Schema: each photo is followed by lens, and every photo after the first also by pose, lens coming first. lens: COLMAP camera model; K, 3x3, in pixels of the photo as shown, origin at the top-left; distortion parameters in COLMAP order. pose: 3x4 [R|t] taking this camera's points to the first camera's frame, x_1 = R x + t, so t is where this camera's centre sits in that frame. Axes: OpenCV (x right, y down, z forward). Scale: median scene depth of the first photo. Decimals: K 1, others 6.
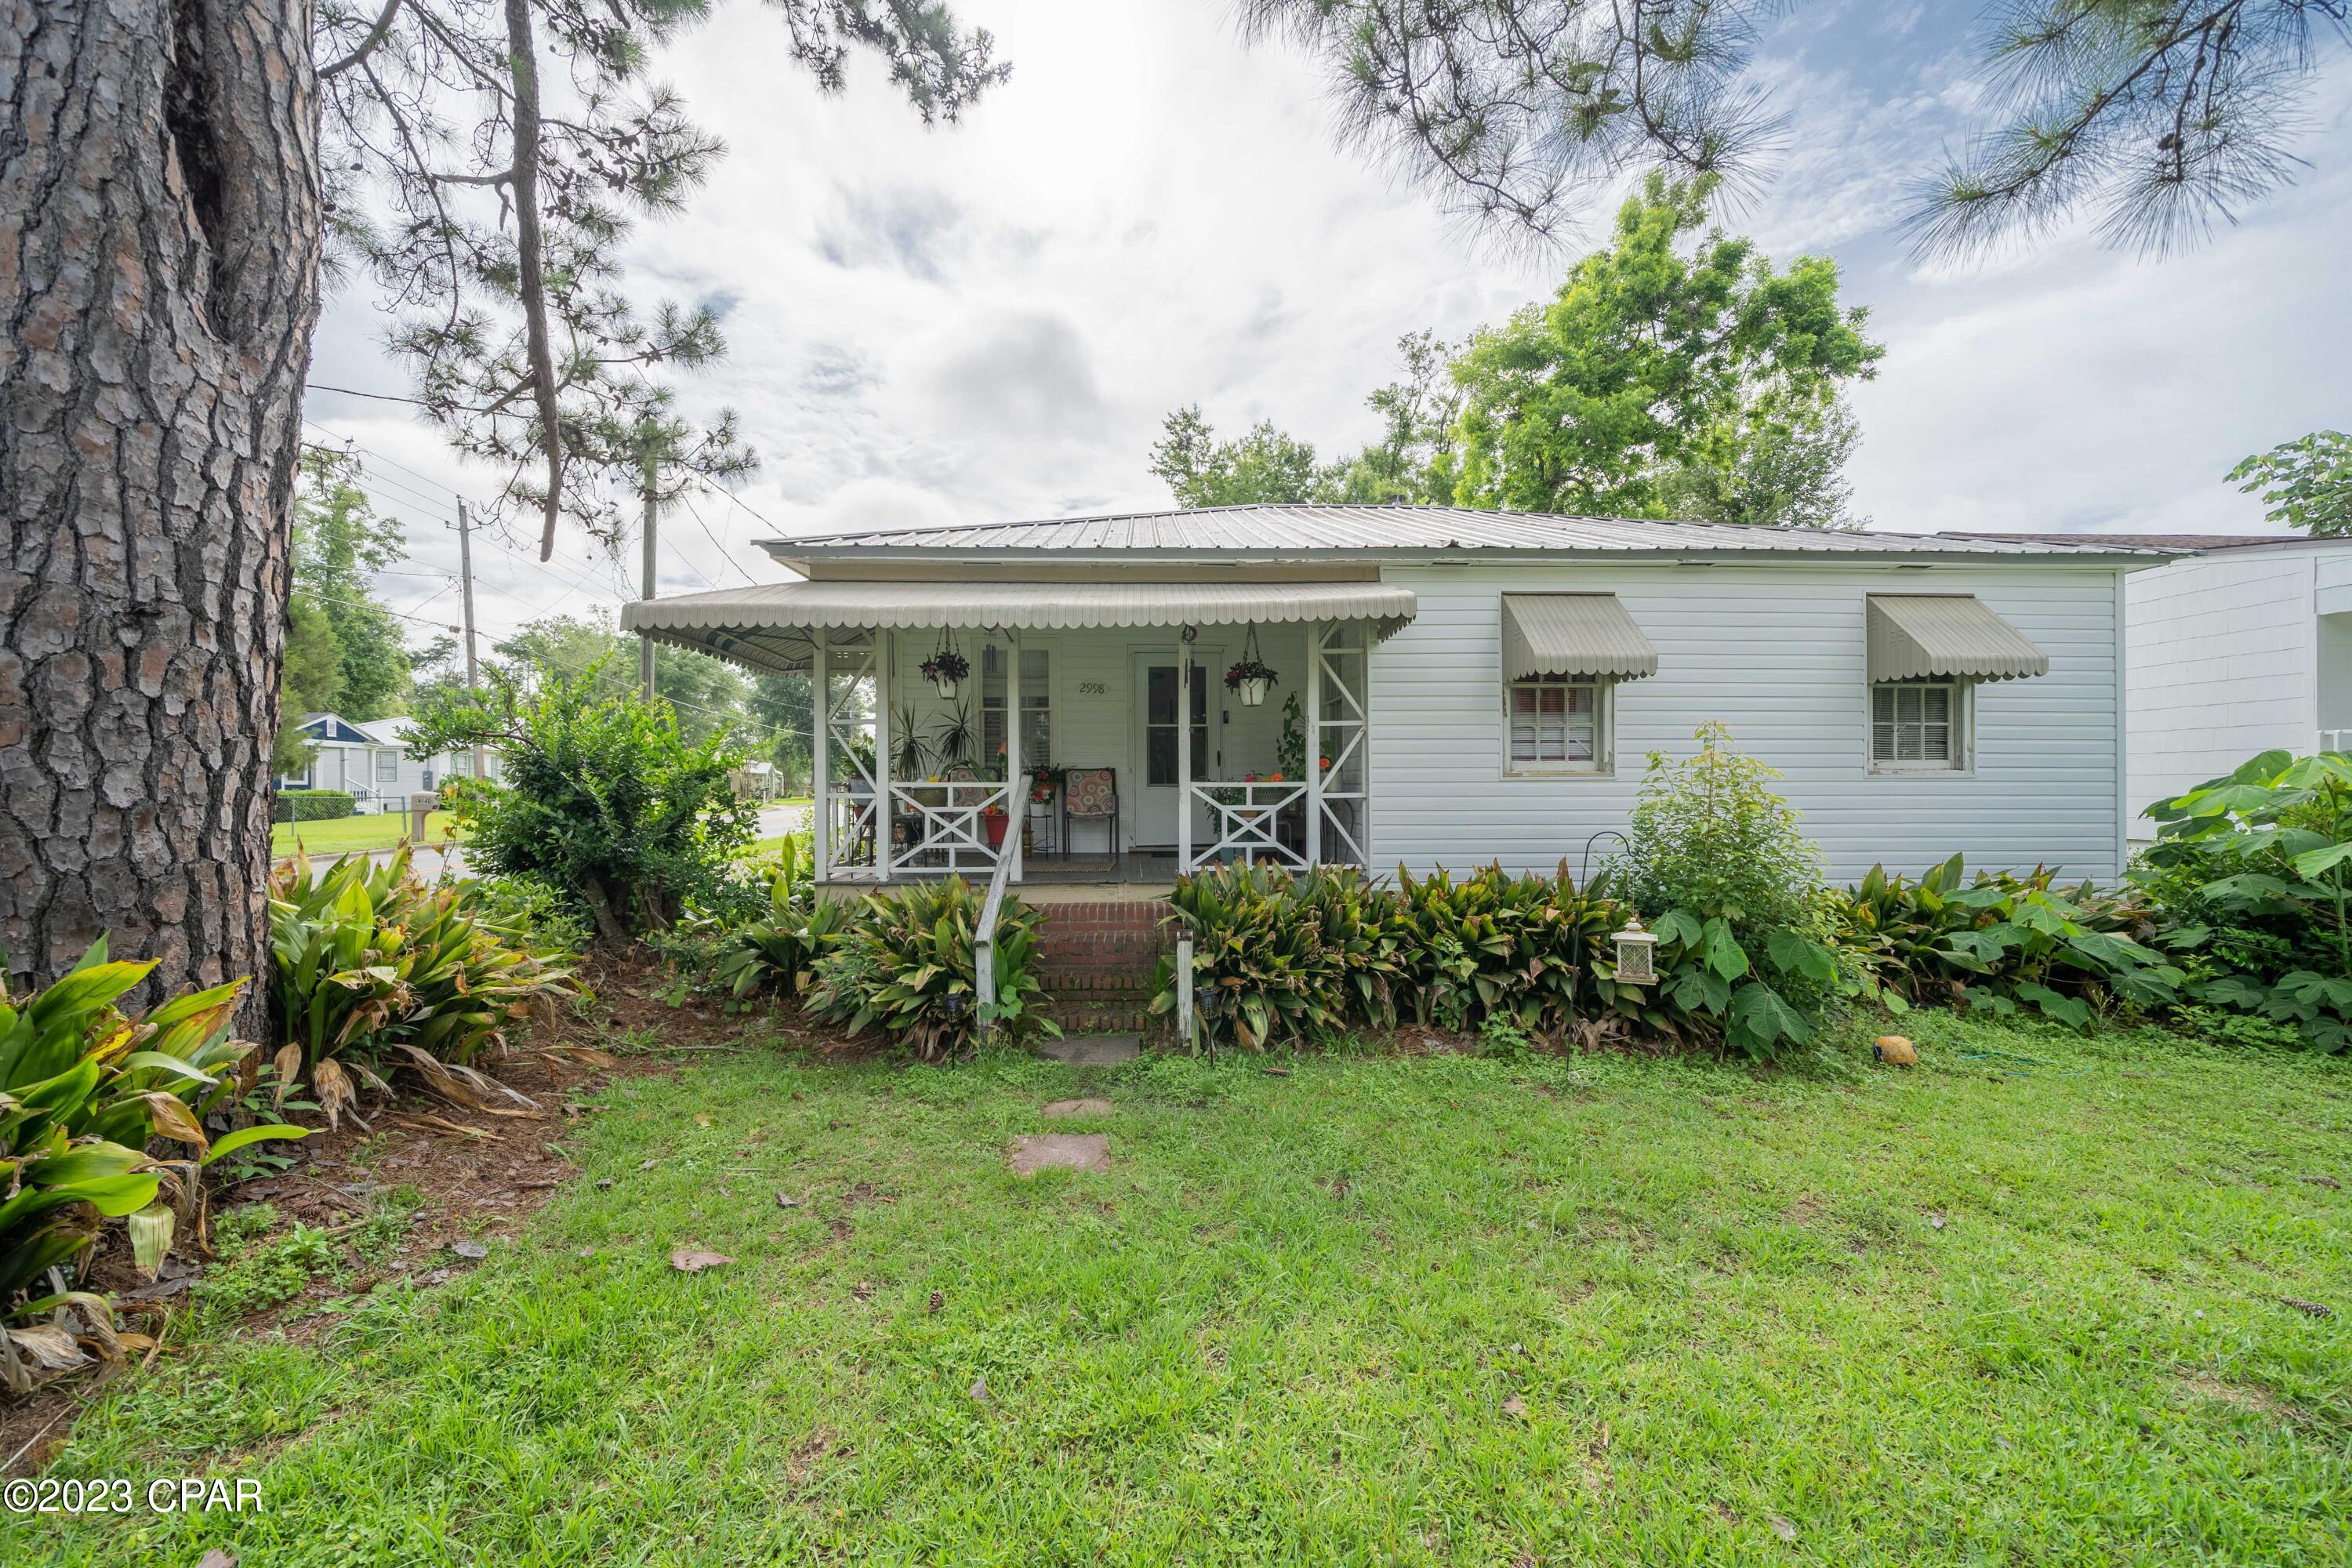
lens RADIAL K [[825.7, 0, 1133.3], [0, 825.7, 796.8], [0, 0, 1]] dist [-0.005053, -0.000160]
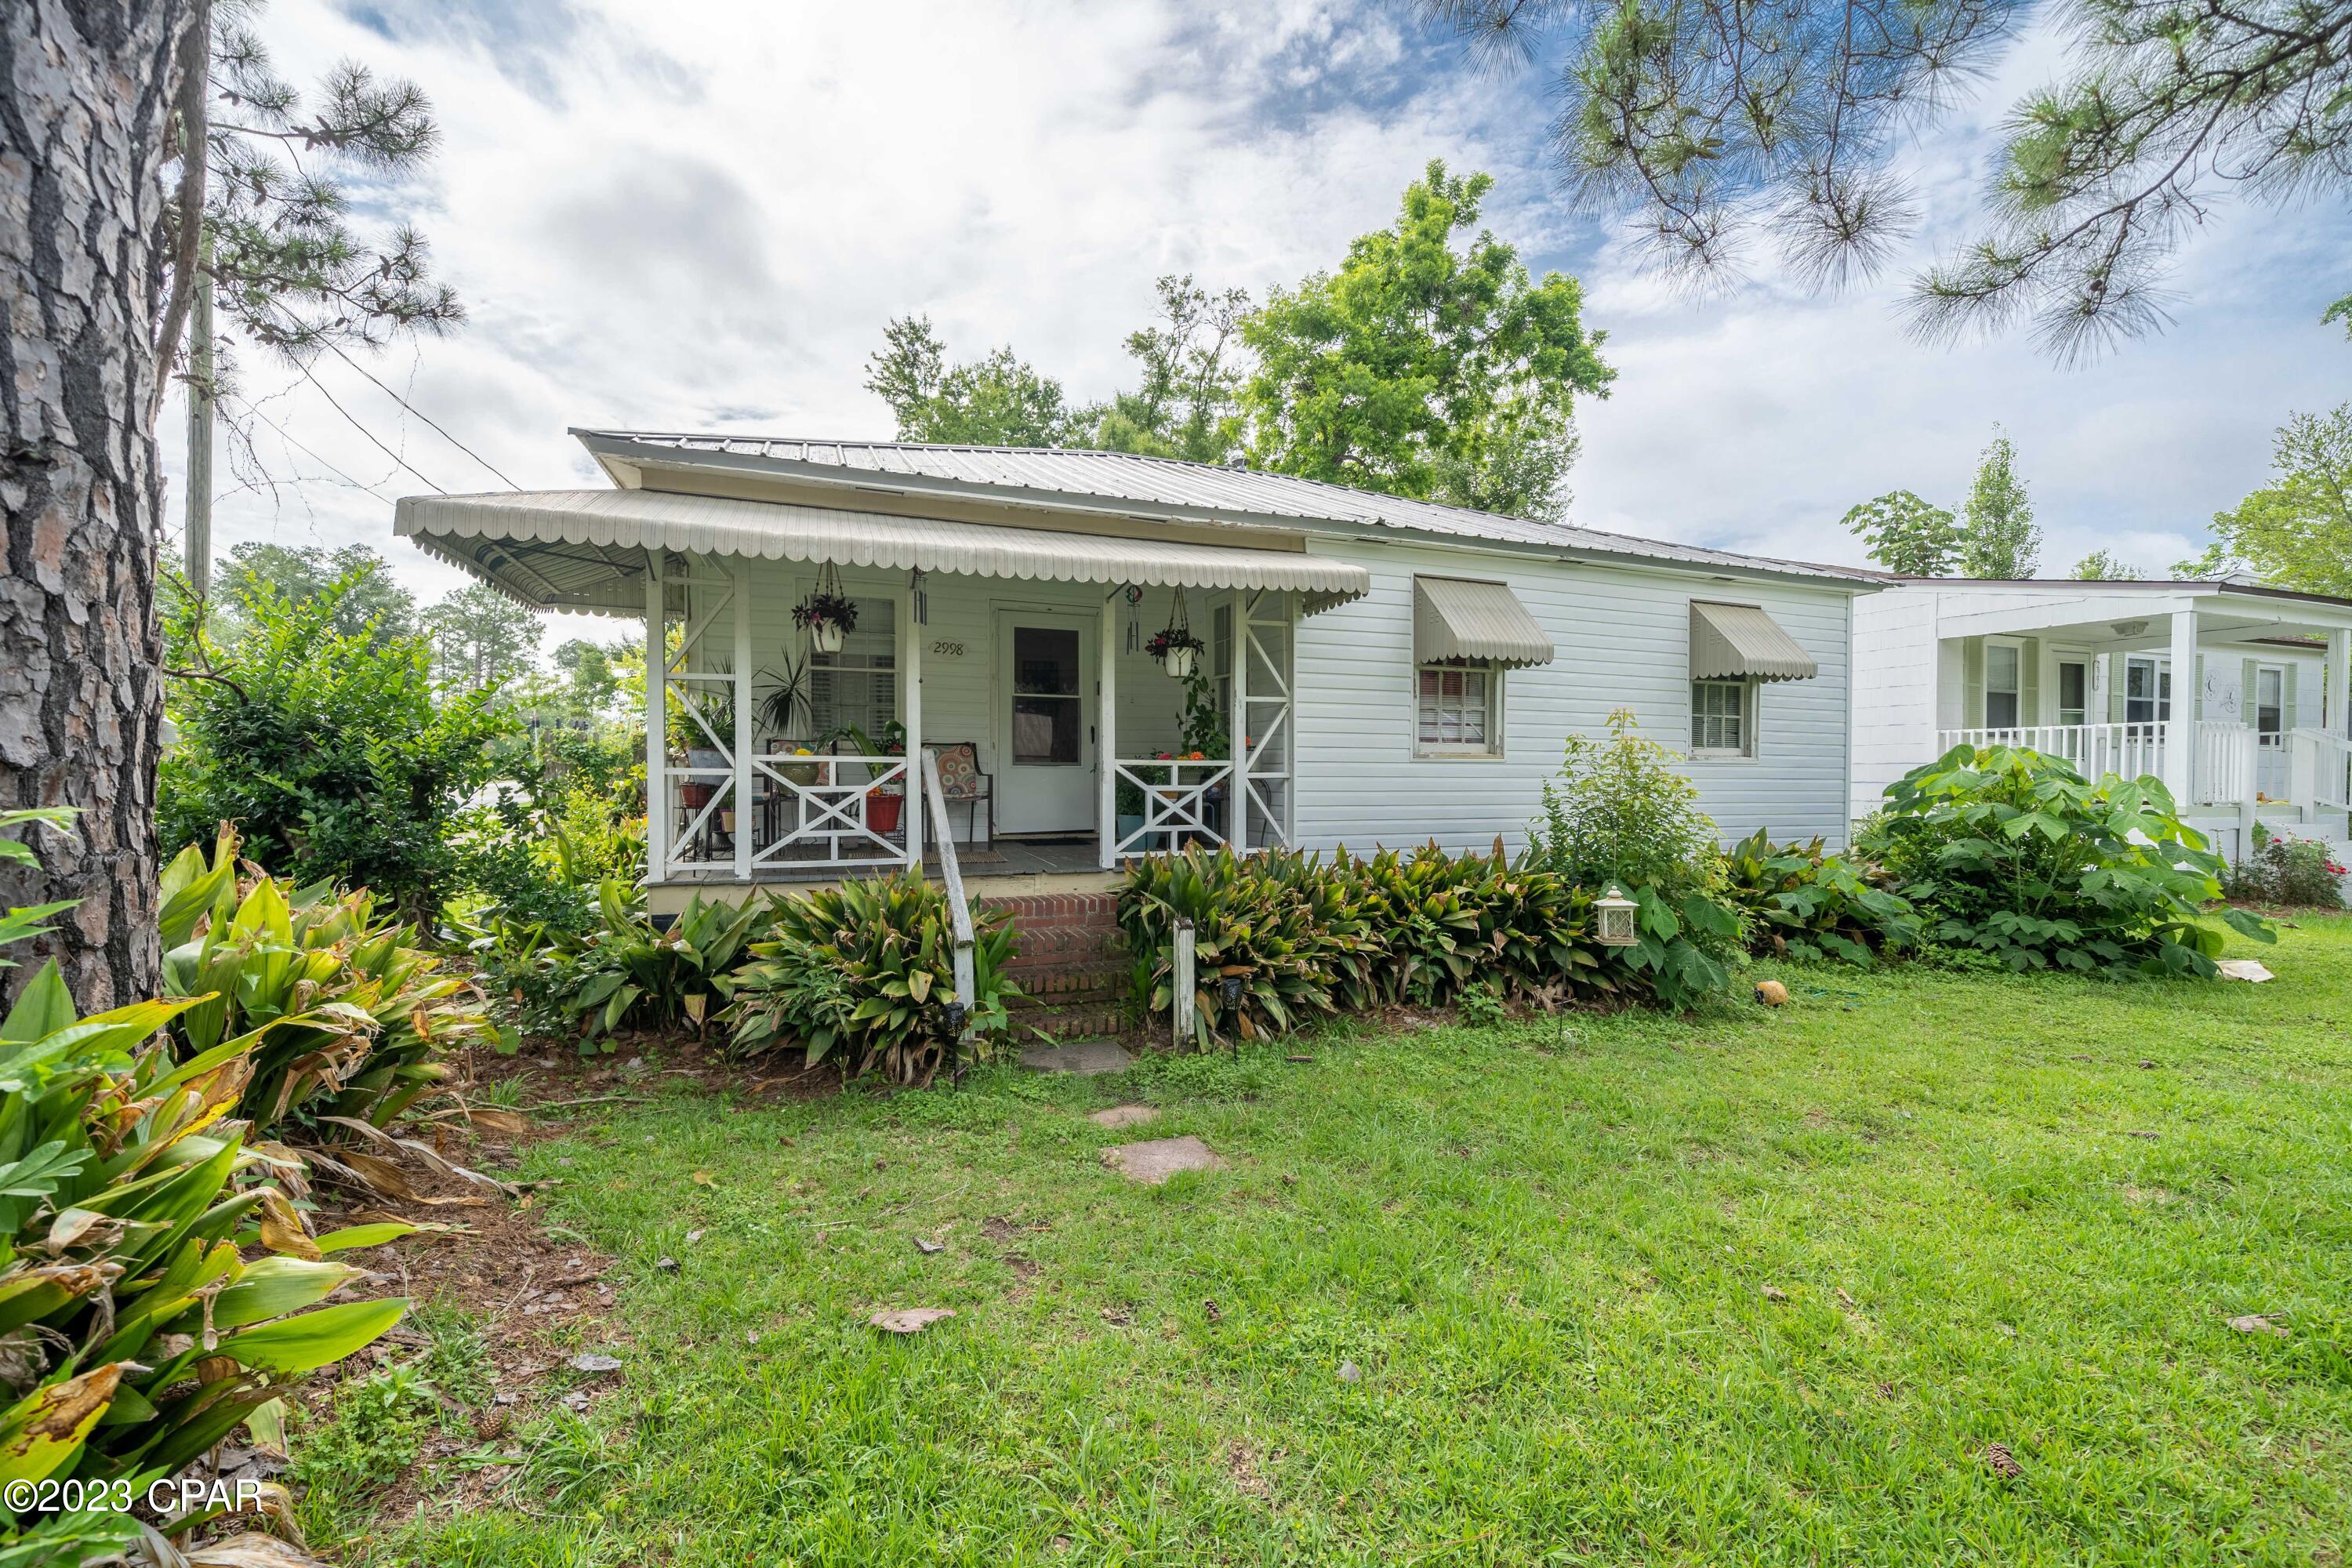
lens RADIAL K [[952.6, 0, 1146.0], [0, 952.6, 797.7], [0, 0, 1]] dist [-0.002805, -0.000302]
pose [[0.944129, -0.000897, 0.329576, -0.246791], [-0.004375, 0.999874, 0.015256, 0.008326], [-0.329548, -0.015845, 0.944006, 0.009364]]
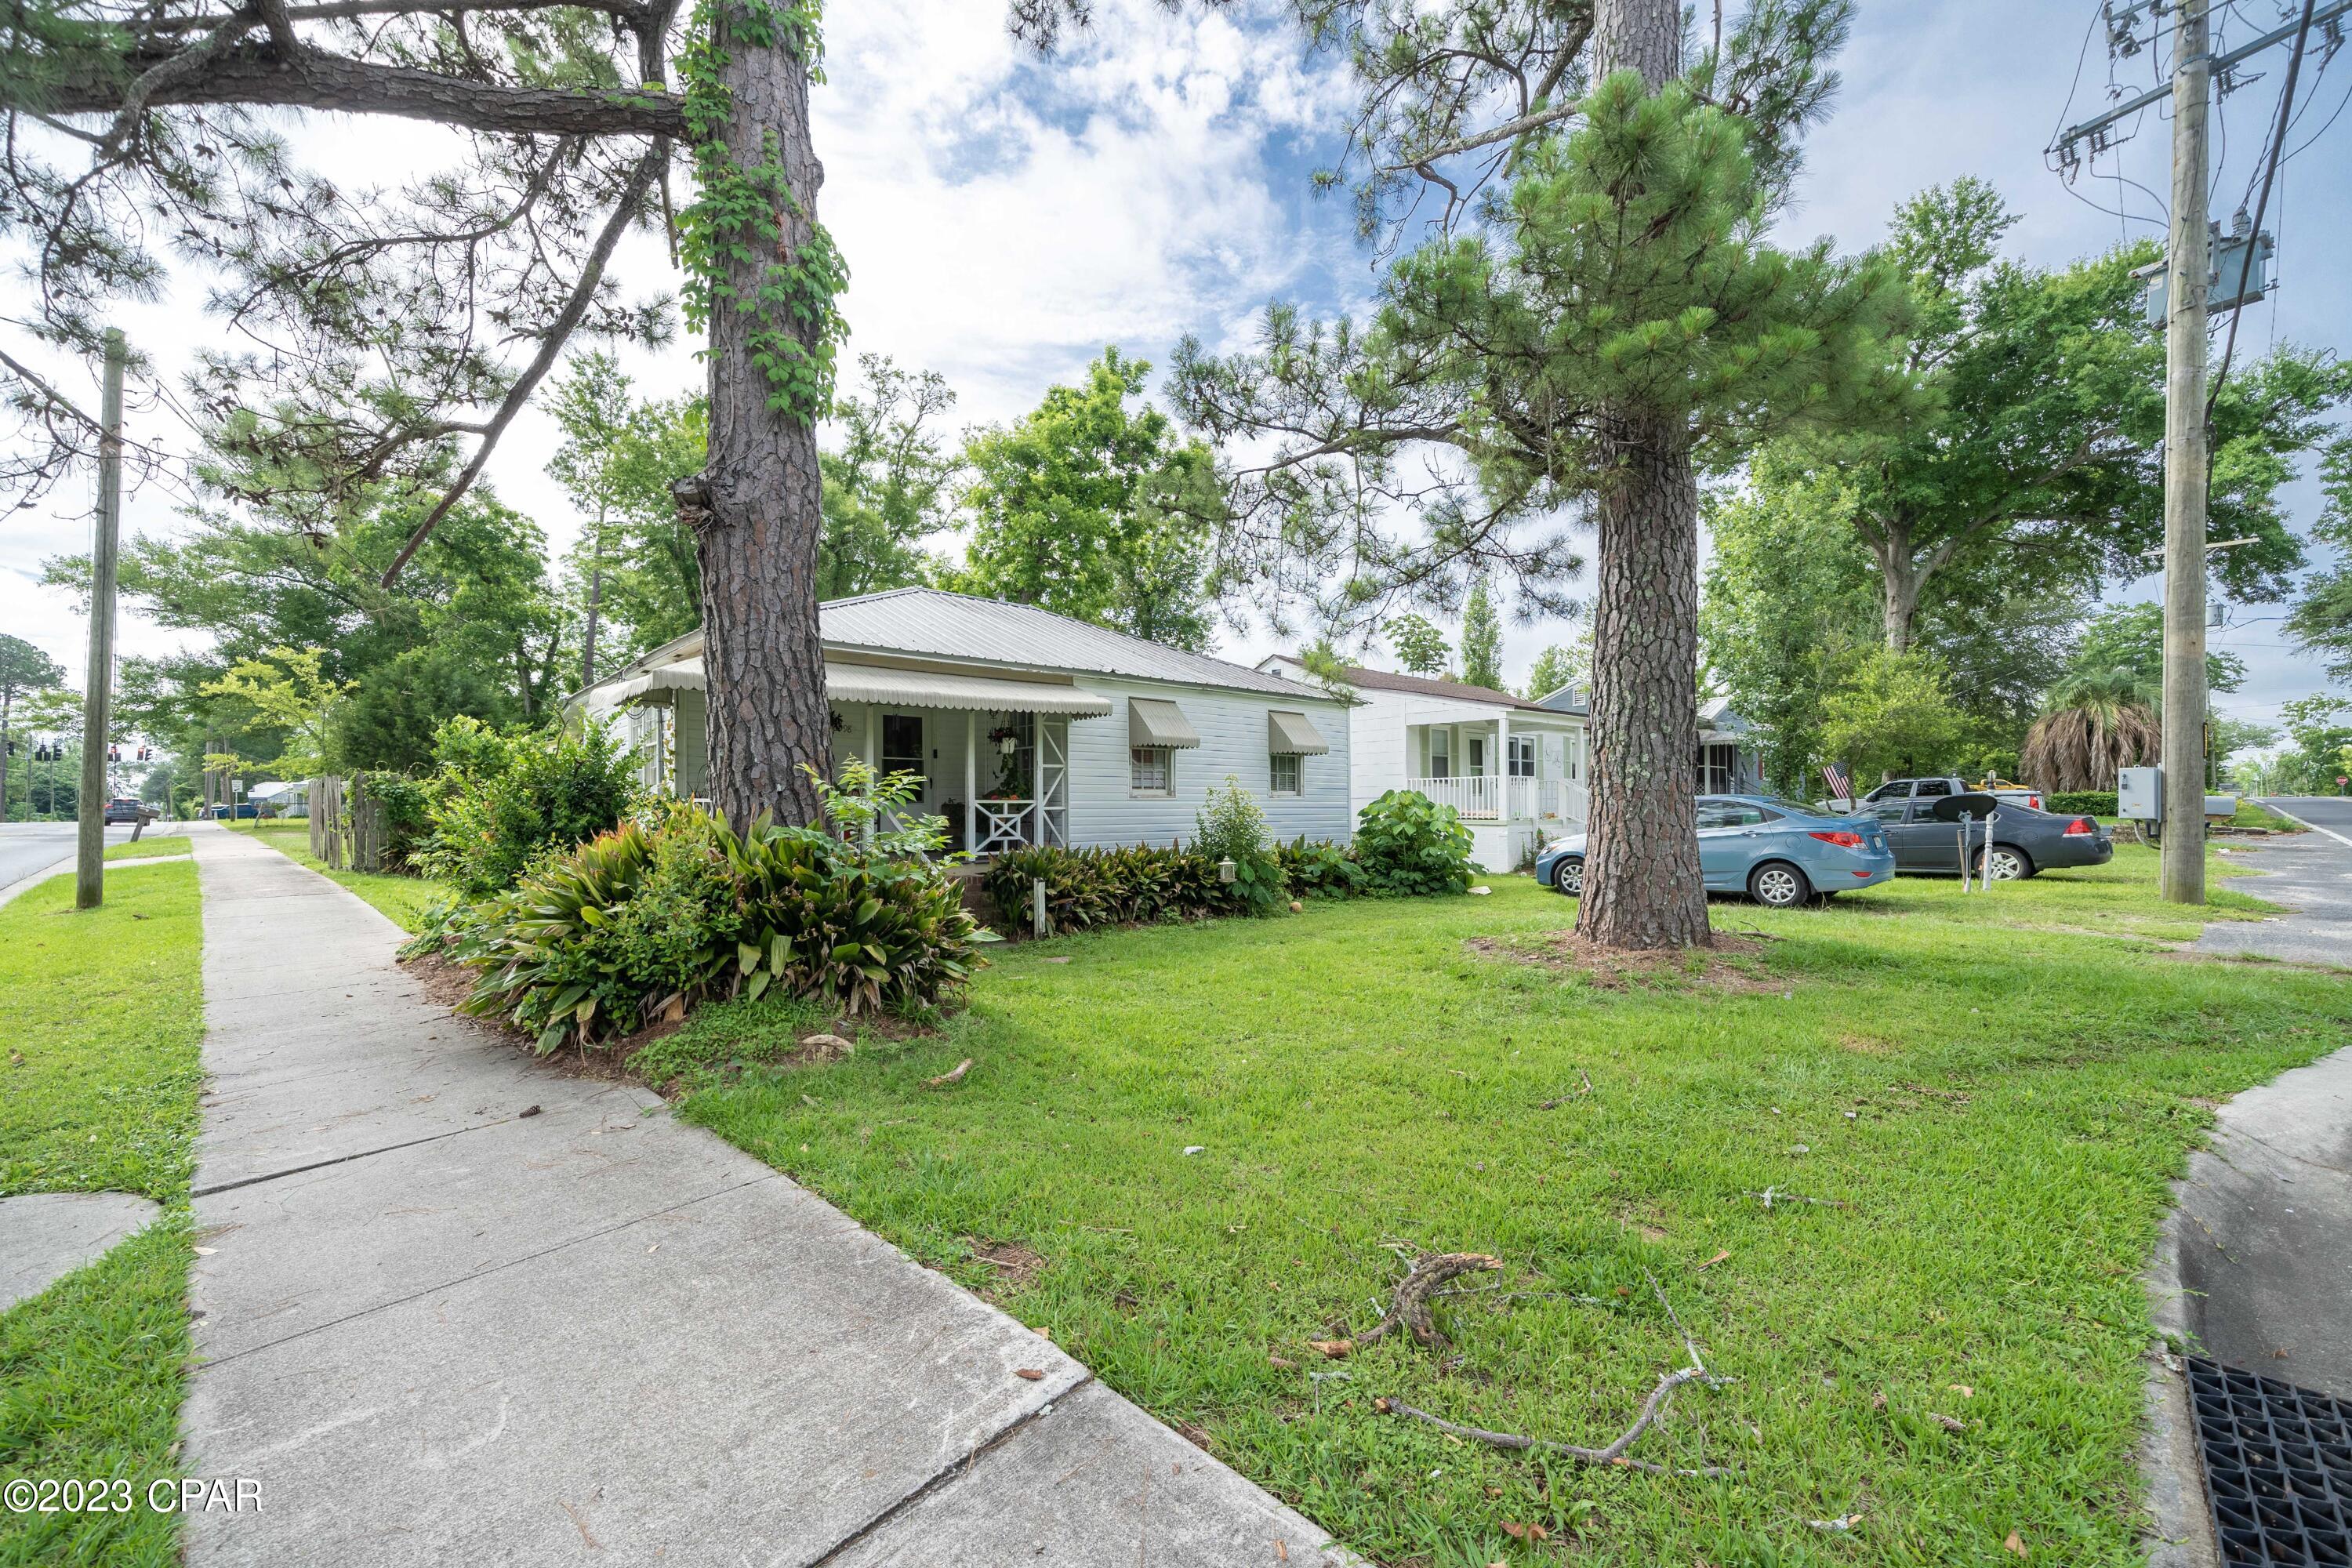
lens RADIAL K [[952.6, 0, 1146.0], [0, 952.6, 797.7], [0, 0, 1]] dist [-0.002805, -0.000302]
pose [[0.776194, 0.006207, 0.630464, -0.864502], [0.005865, 0.999837, -0.017065, 0.011759], [-0.630467, 0.016943, 0.776031, -0.668083]]
